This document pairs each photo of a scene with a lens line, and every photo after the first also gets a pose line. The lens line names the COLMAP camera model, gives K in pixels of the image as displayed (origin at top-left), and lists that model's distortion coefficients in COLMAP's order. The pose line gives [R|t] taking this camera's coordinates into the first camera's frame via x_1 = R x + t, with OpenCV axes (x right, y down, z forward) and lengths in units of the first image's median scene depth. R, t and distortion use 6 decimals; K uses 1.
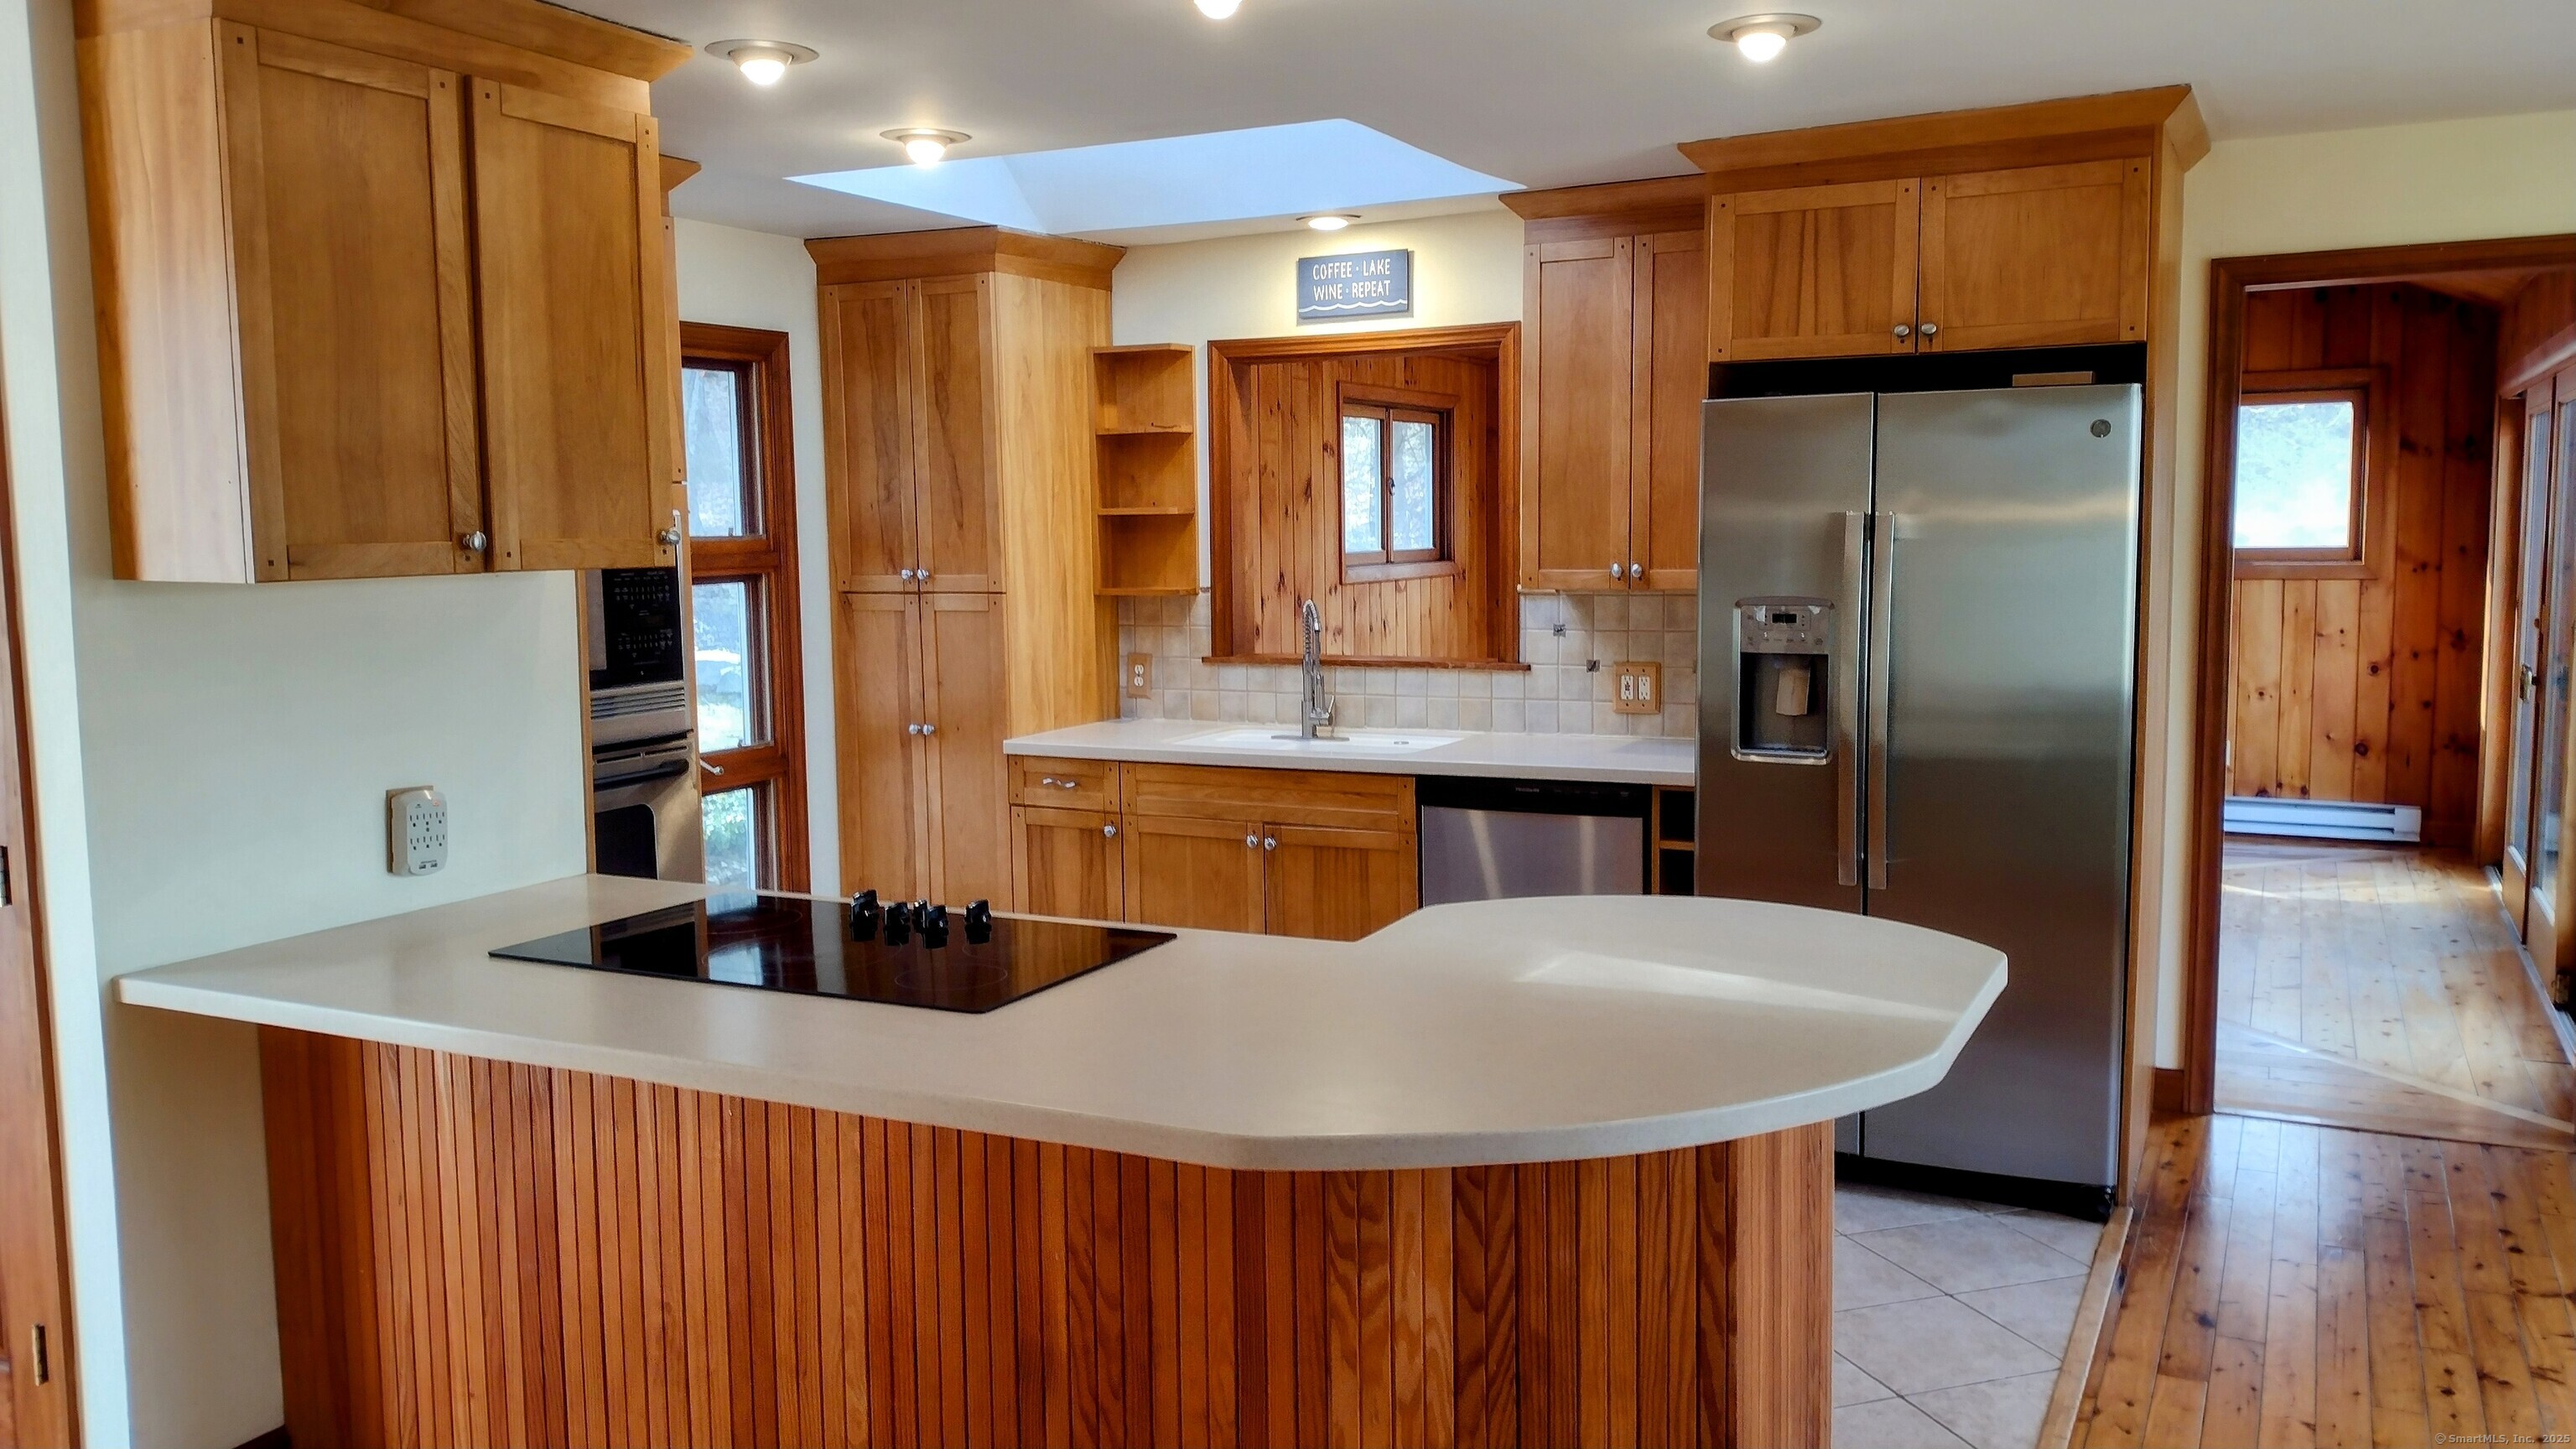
lens RADIAL K [[1941.6, 0, 1290.4], [0, 1941.6, 726.0], [0, 0, 1]] dist [0.040040, -0.028747]
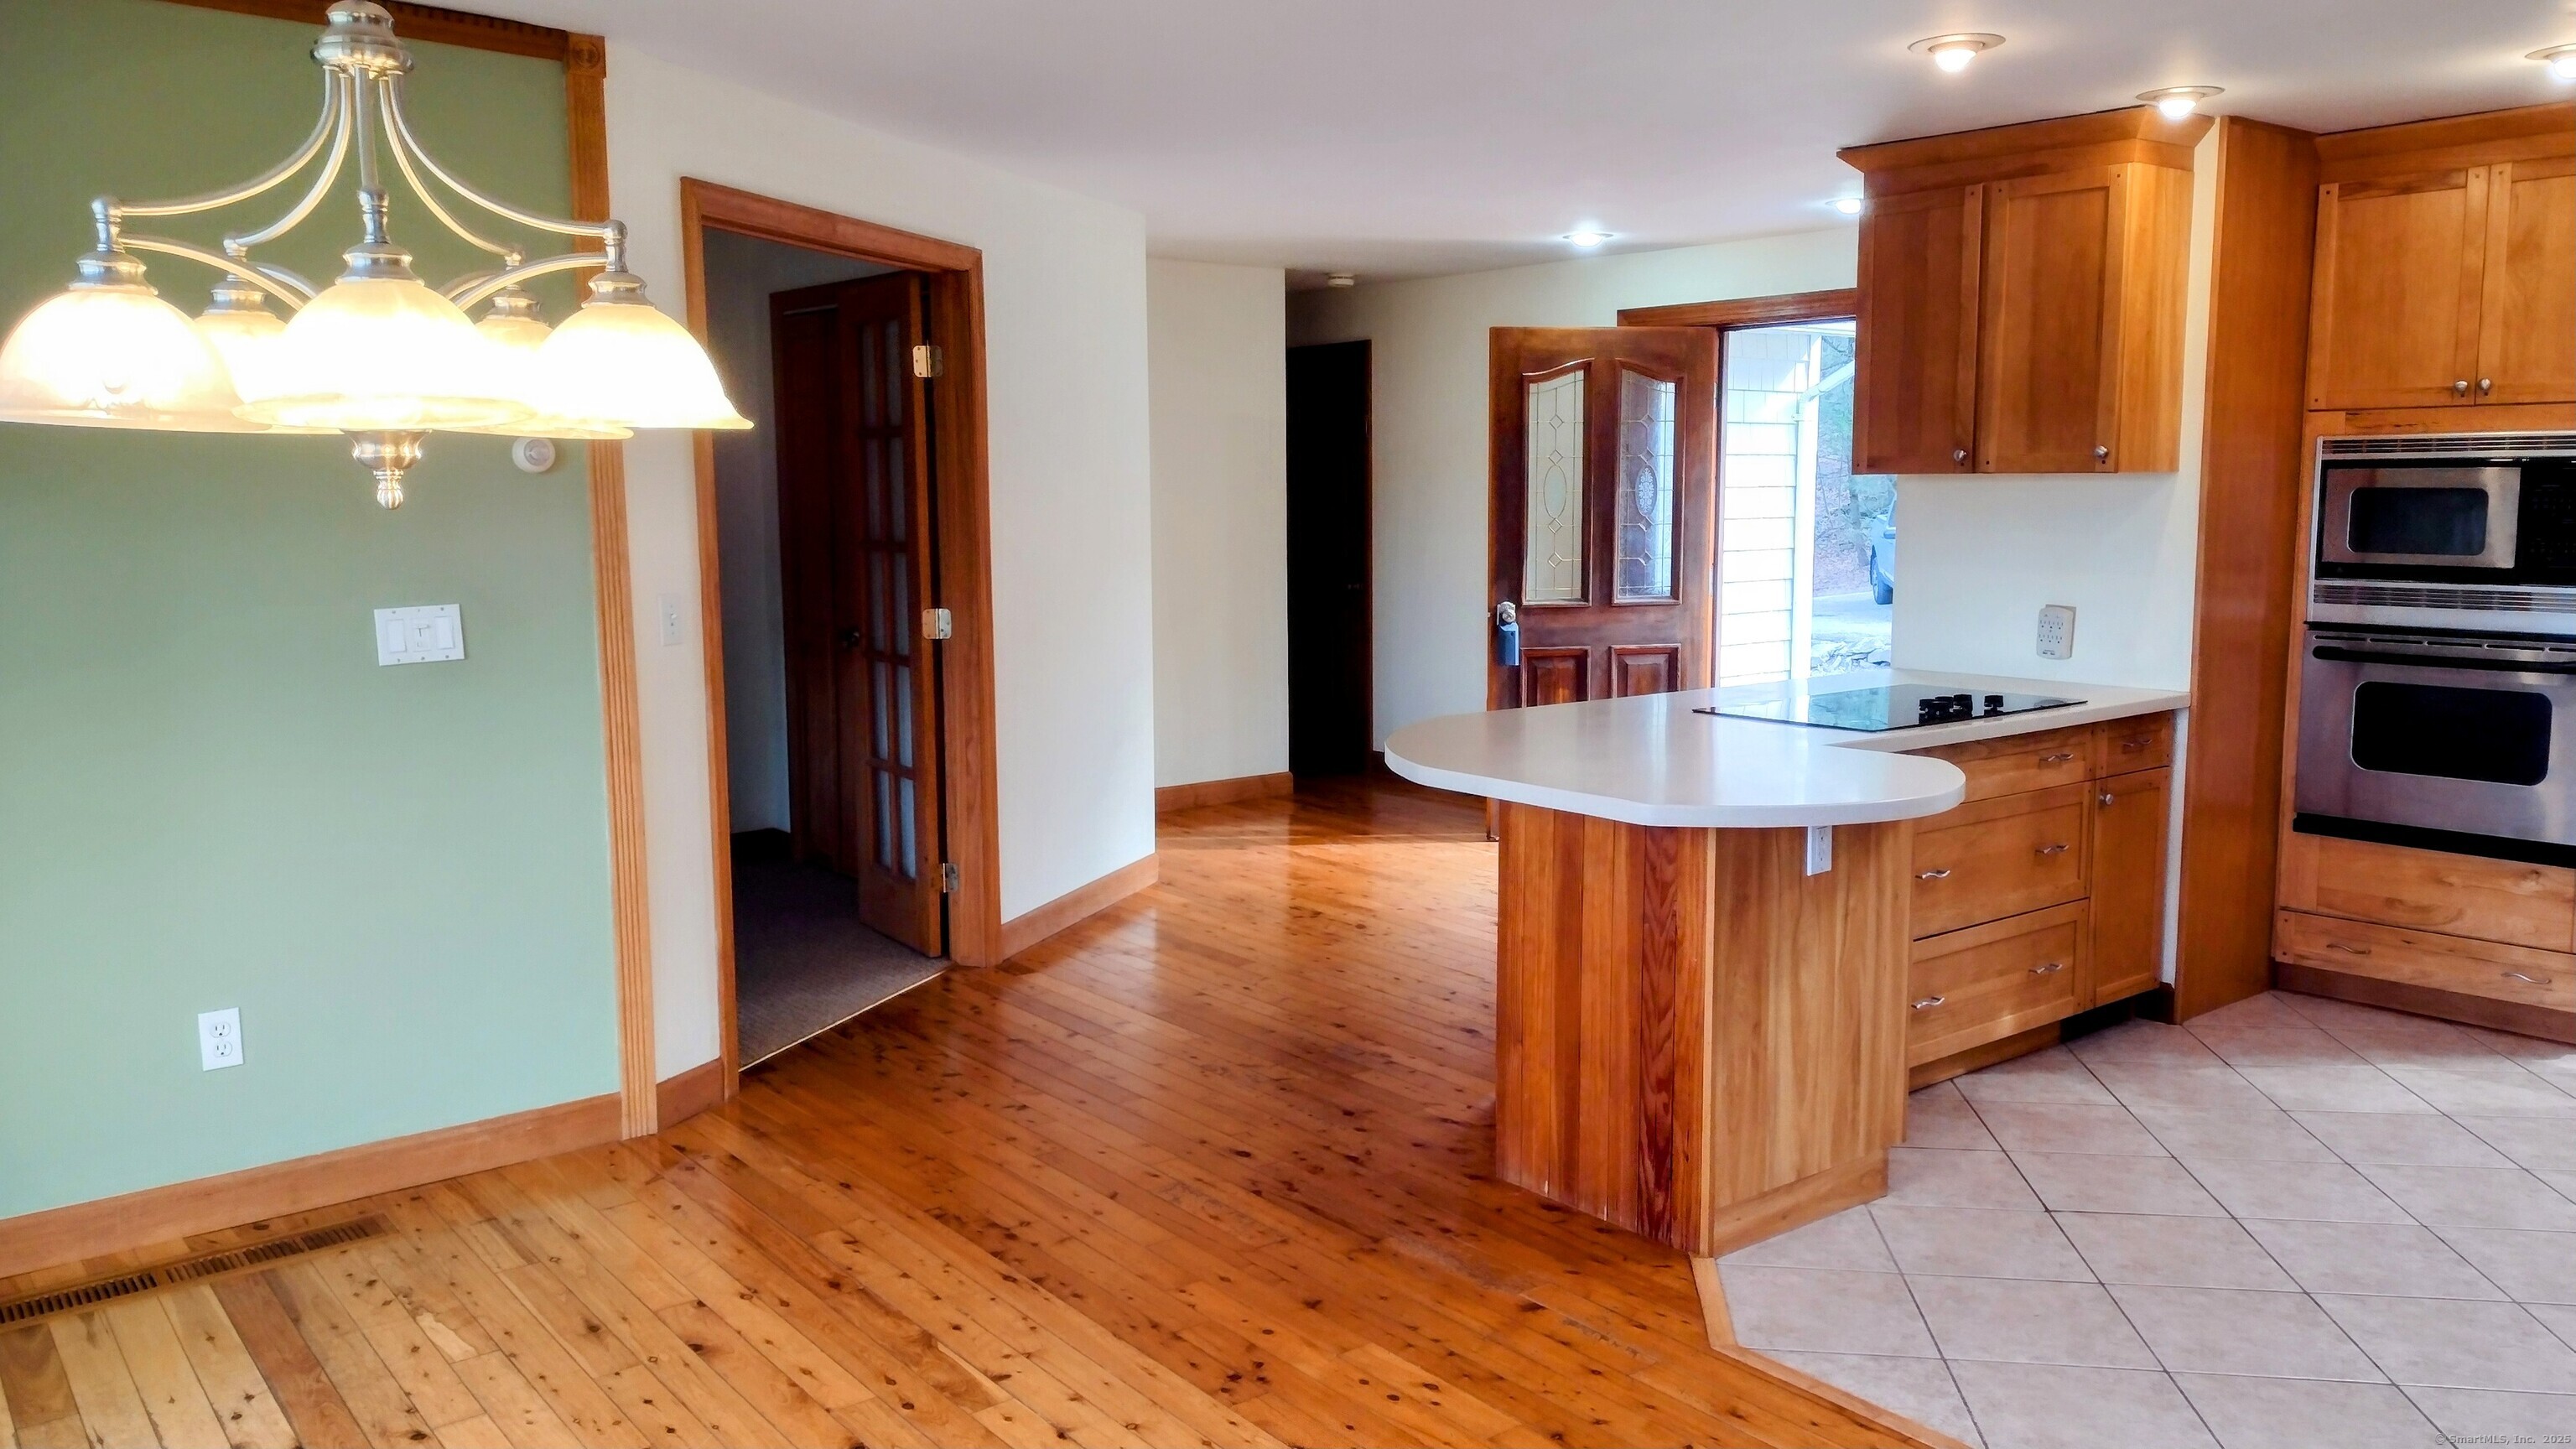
lens RADIAL K [[1941.6, 0, 1289.1], [0, 1941.6, 720.2], [0, 0, 1]] dist [0.040040, -0.028747]
pose [[-0.413058, 0.127746, -0.901701, 1.384916], [-0.082676, 0.980765, 0.176821, -0.116662], [0.906944, 0.147586, -0.394551, 1.139834]]
